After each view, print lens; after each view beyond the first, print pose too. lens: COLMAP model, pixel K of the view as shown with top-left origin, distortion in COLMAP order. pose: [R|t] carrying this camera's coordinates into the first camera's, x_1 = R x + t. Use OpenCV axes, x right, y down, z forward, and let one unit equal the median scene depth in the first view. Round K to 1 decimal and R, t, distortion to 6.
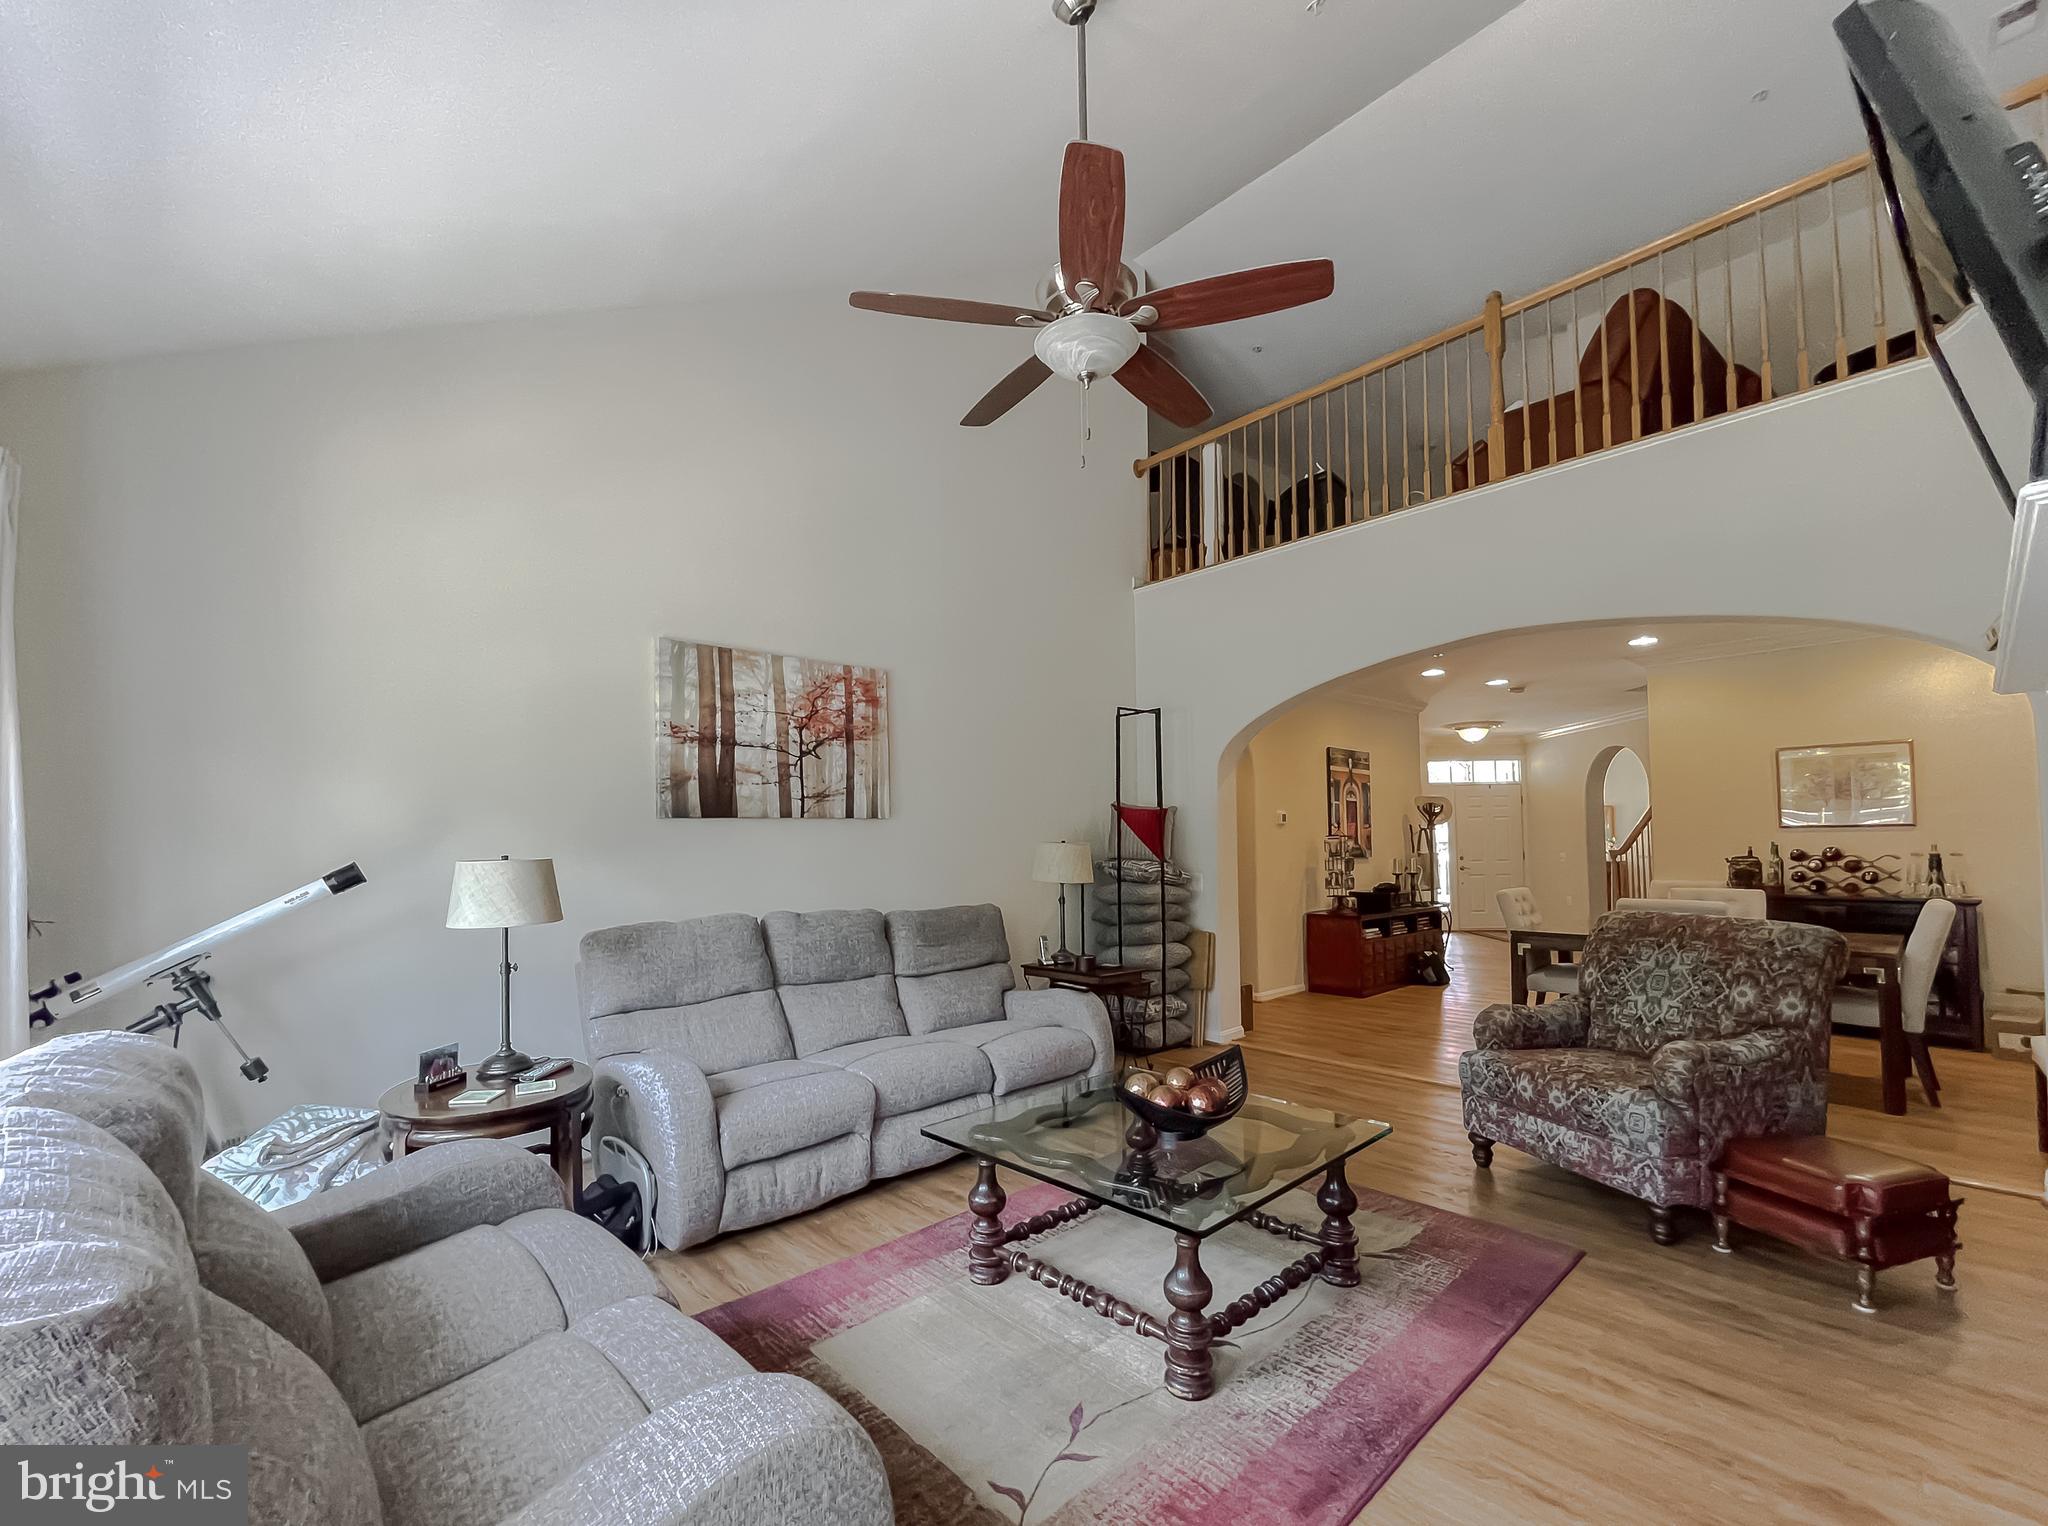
lens RADIAL K [[854.4, 0, 997.7], [0, 854.4, 816.5], [0, 0, 1]] dist [0.001922, 0.000216]
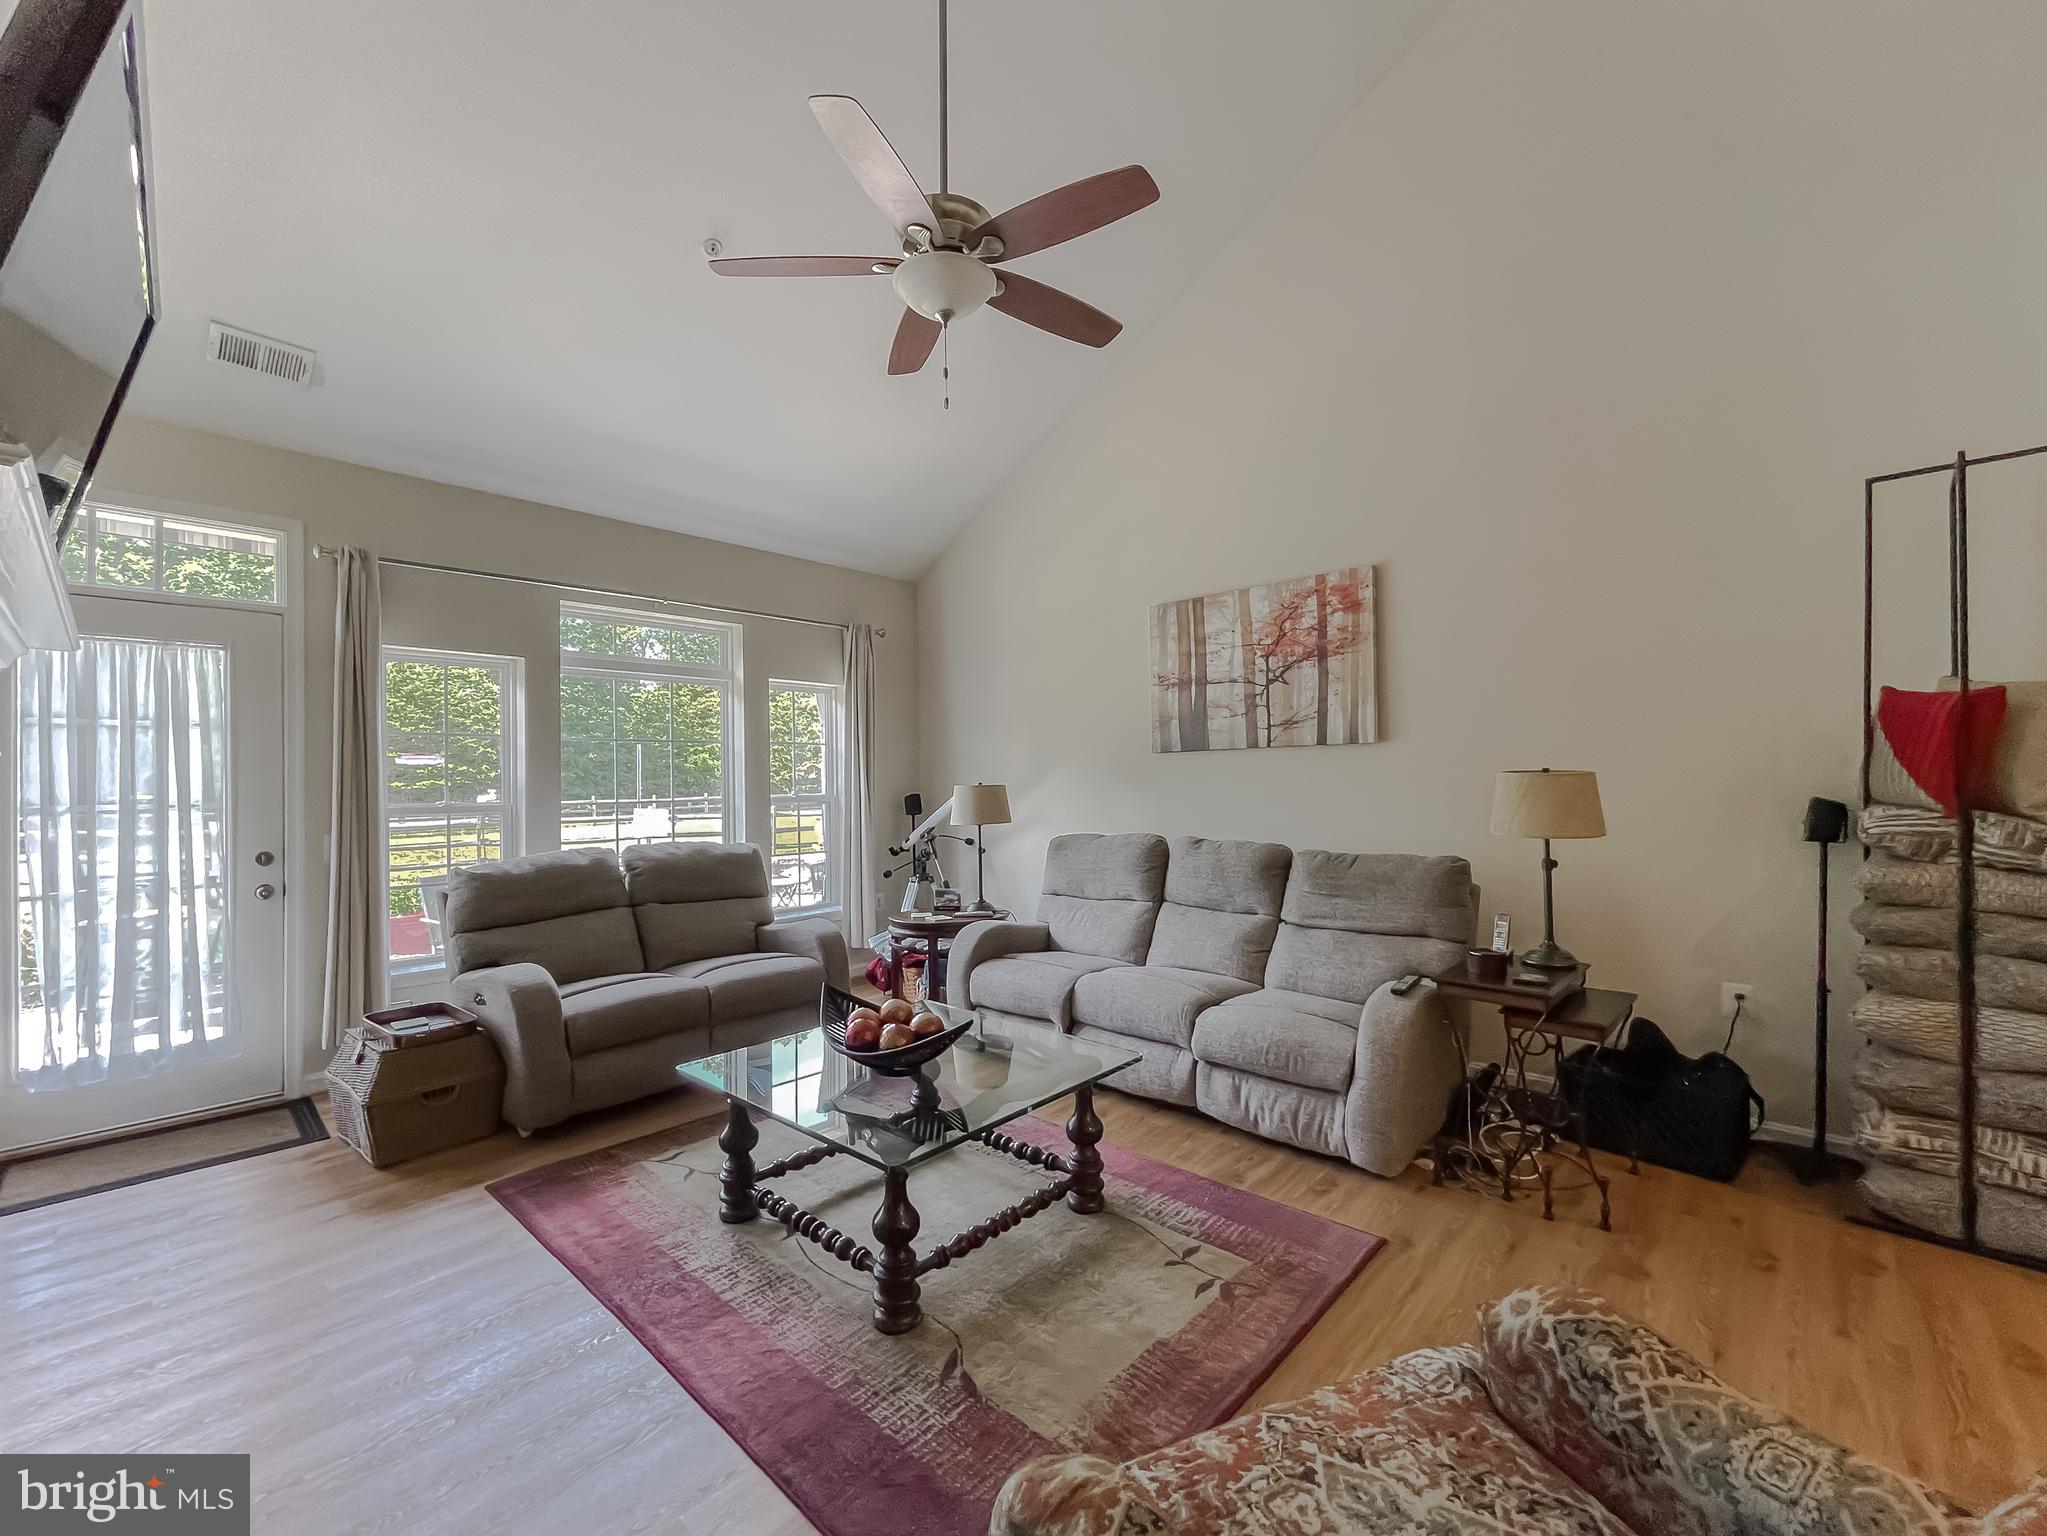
lens RADIAL K [[854.0, 0, 1030.6], [0, 854.0, 770.8], [0, 0, 1]] dist [0.001922, 0.000216]
pose [[0.100813, 0.002013, -0.994903, 0.725505], [0.047391, 0.998853, 0.006824, 0.009054], [0.993776, -0.047838, 0.100602, 0.630171]]
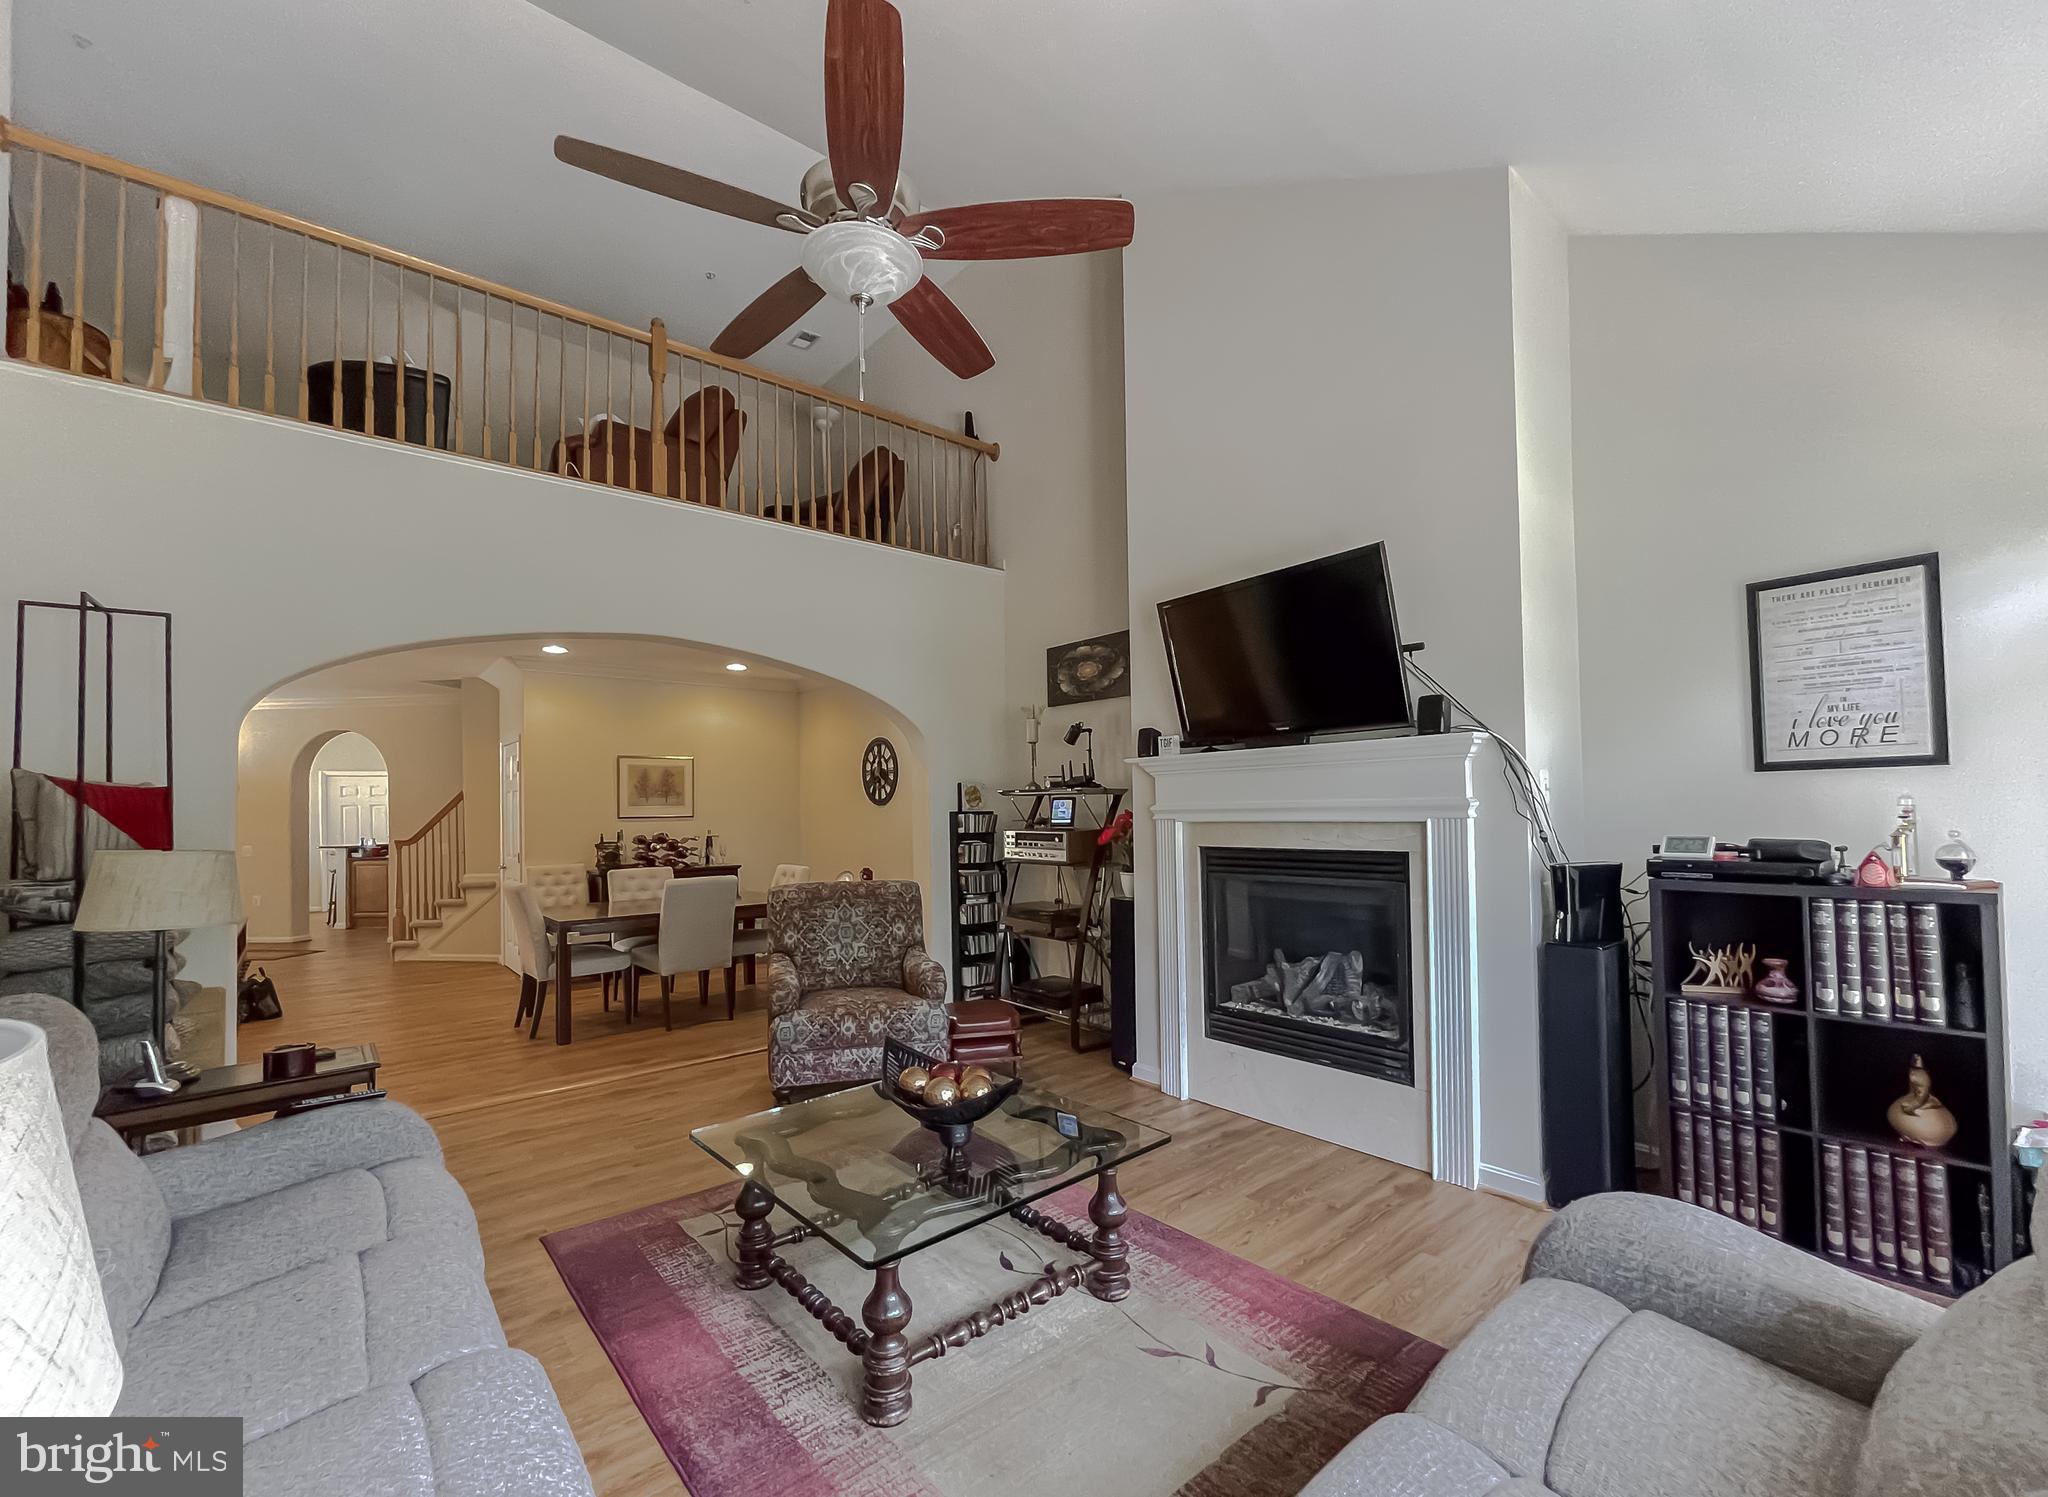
lens RADIAL K [[854.4, 0, 1027.5], [0, 854.4, 789.9], [0, 0, 1]] dist [0.001922, 0.000216]
pose [[0.017292, 0.029787, 0.999407, -0.475124], [-0.014306, 0.999461, -0.029541, -0.000190], [-0.999748, -0.013787, 0.017708, 0.524848]]
